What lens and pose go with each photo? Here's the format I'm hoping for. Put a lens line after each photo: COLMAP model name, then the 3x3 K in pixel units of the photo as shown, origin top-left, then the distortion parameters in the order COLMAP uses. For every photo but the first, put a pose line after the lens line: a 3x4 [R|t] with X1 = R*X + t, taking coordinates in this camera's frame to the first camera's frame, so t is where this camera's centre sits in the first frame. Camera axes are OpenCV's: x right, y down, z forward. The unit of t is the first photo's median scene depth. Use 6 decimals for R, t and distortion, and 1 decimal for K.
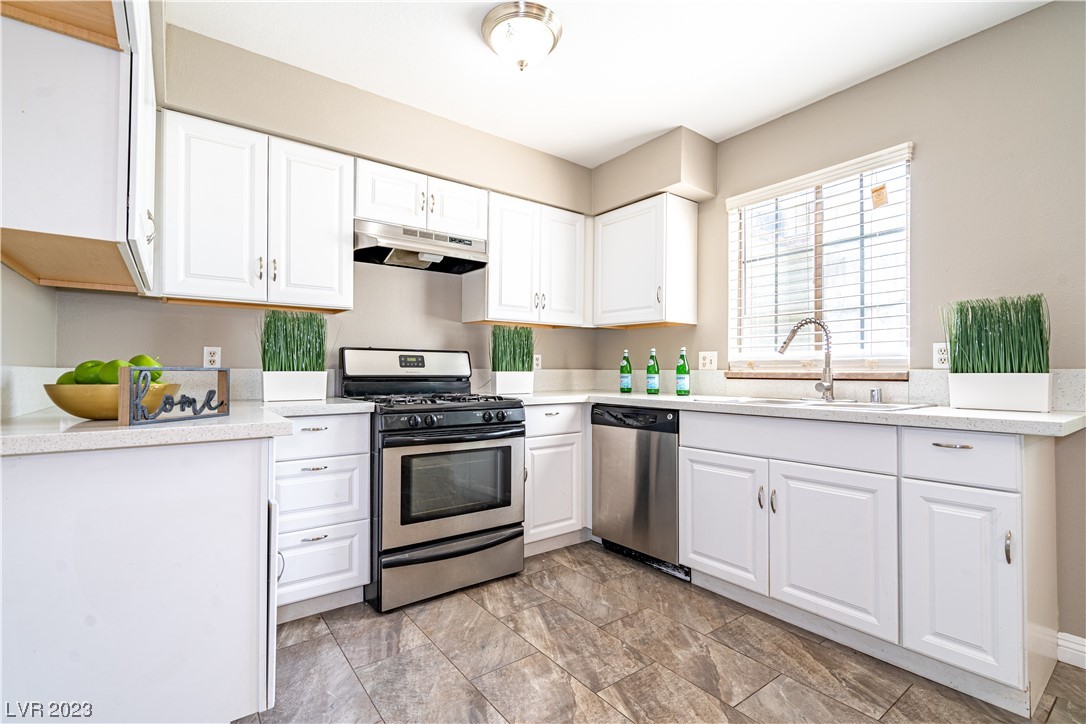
lens RADIAL K [[490.1, 0, 537.7], [0, 490.1, 364.9], [0, 0, 1]] dist [-0.007800, 0.001761]
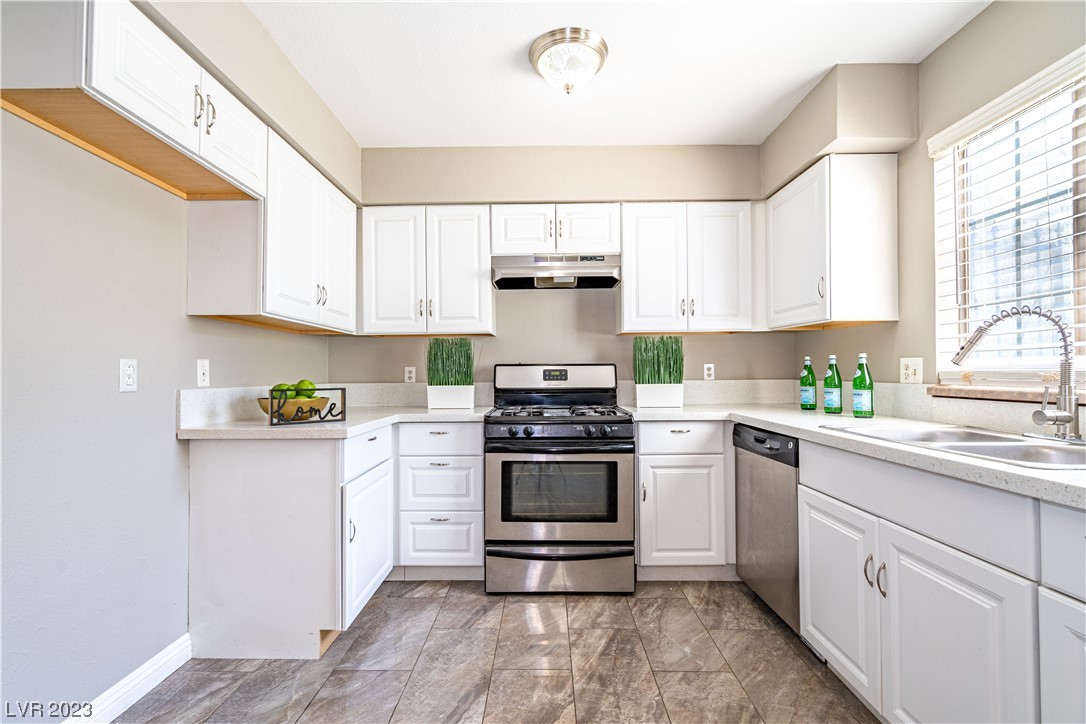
lens RADIAL K [[490.1, 0, 534.8], [0, 490.1, 365.1], [0, 0, 1]] dist [-0.007800, 0.001761]
pose [[0.793145, -0.017530, -0.608780, 0.420065], [0.016416, 0.999838, -0.007402, -0.024834], [0.608811, -0.004123, 0.793304, 0.118979]]
